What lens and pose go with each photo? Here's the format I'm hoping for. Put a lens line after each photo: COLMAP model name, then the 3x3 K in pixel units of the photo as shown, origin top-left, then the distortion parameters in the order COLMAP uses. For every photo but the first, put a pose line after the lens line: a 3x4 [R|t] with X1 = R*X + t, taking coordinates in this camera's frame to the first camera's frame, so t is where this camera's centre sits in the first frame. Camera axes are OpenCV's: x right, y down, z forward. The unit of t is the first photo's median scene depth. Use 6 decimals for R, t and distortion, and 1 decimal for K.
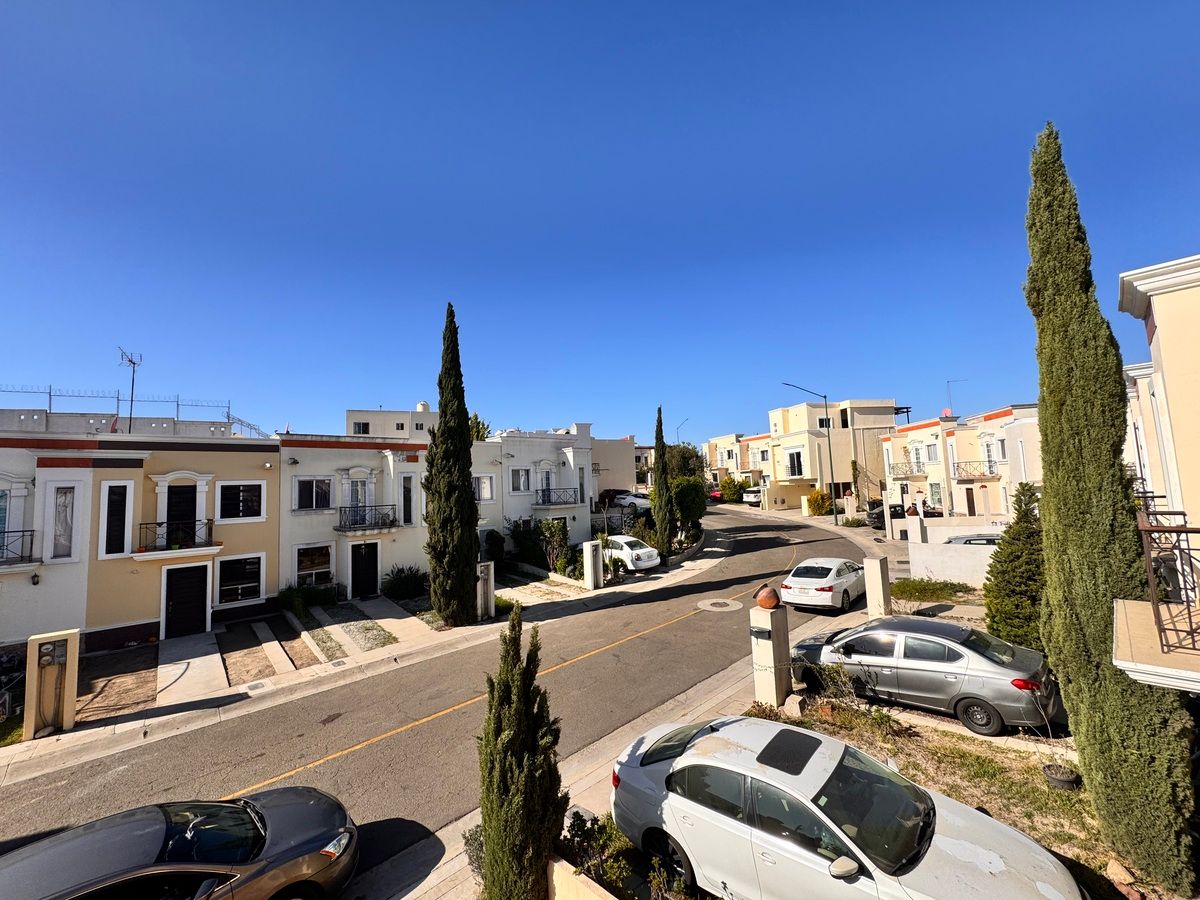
lens RADIAL K [[475.8, 0, 600.0], [0, 475.8, 445.4], [0, 0, 1]] dist [-0.003972, 0.000559]
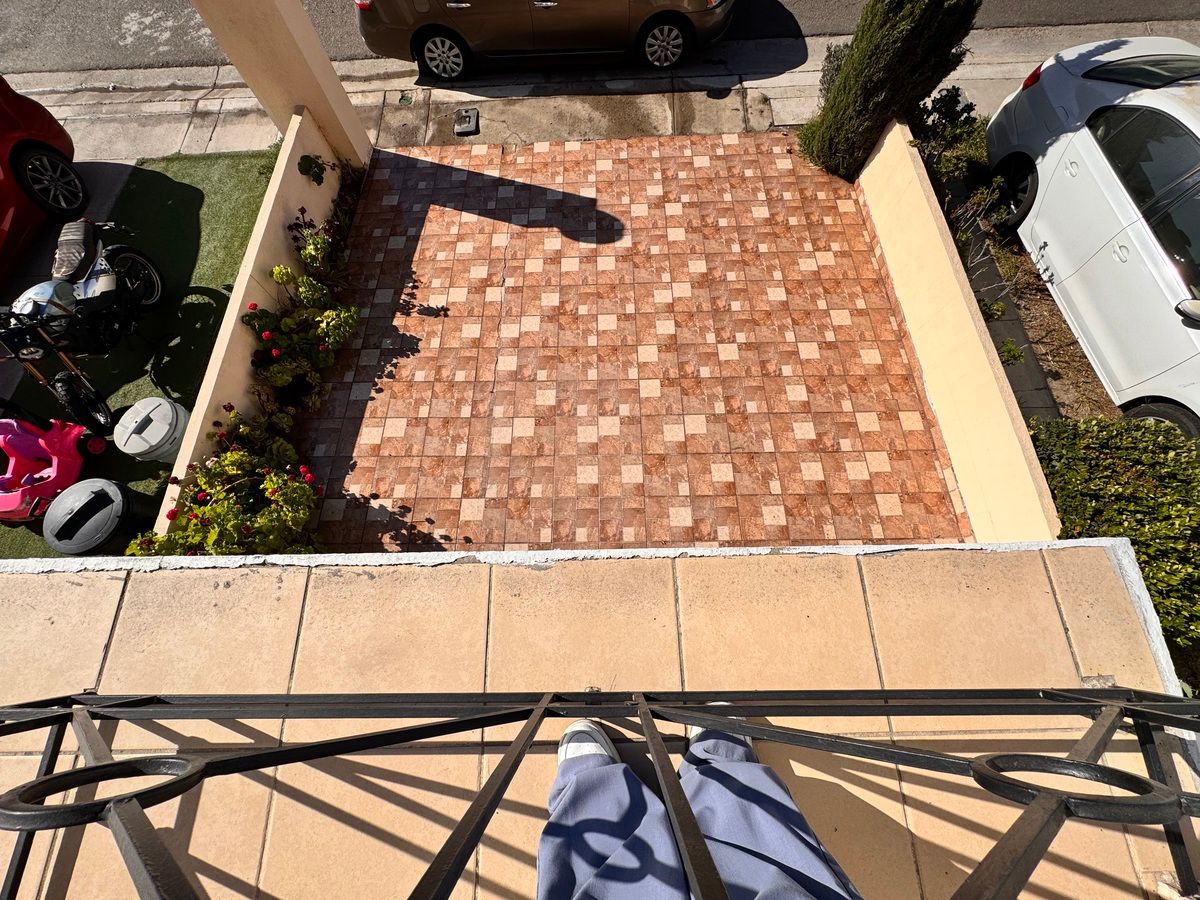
lens RADIAL K [[475.8, 0, 595.0], [0, 475.8, 448.2], [0, 0, 1]] dist [-0.003972, 0.000559]
pose [[0.740716, 0.649643, -0.171184, 0.017673], [0.041960, 0.209573, 0.976892, 0.048703], [0.670507, -0.730782, 0.127975, 0.019680]]
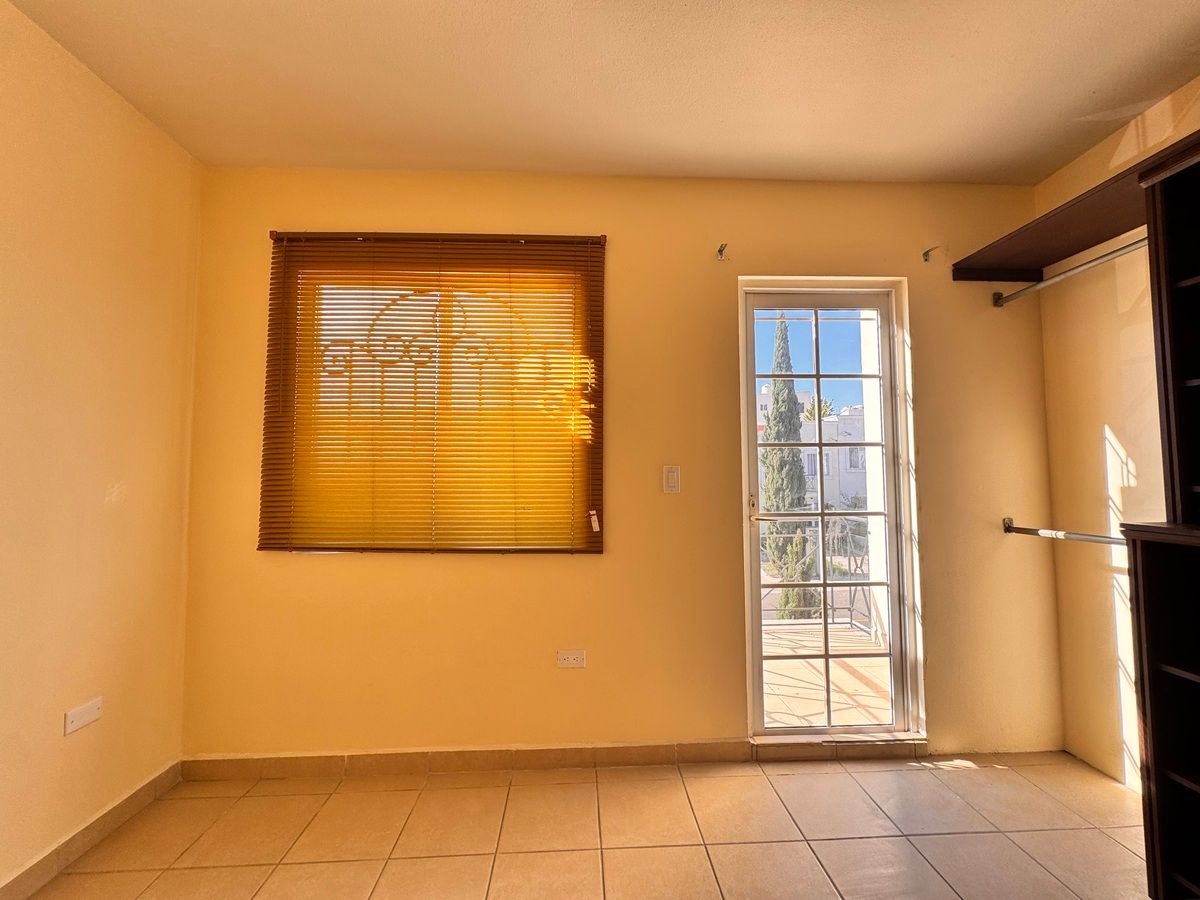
lens RADIAL K [[475.8, 0, 600.9], [0, 475.8, 450.5], [0, 0, 1]] dist [-0.003972, 0.000559]
pose [[0.762138, 0.009405, -0.647346, 0.187267], [0.029545, 0.998347, 0.049289, -0.022855], [0.646740, -0.056691, 0.760601, -0.344117]]
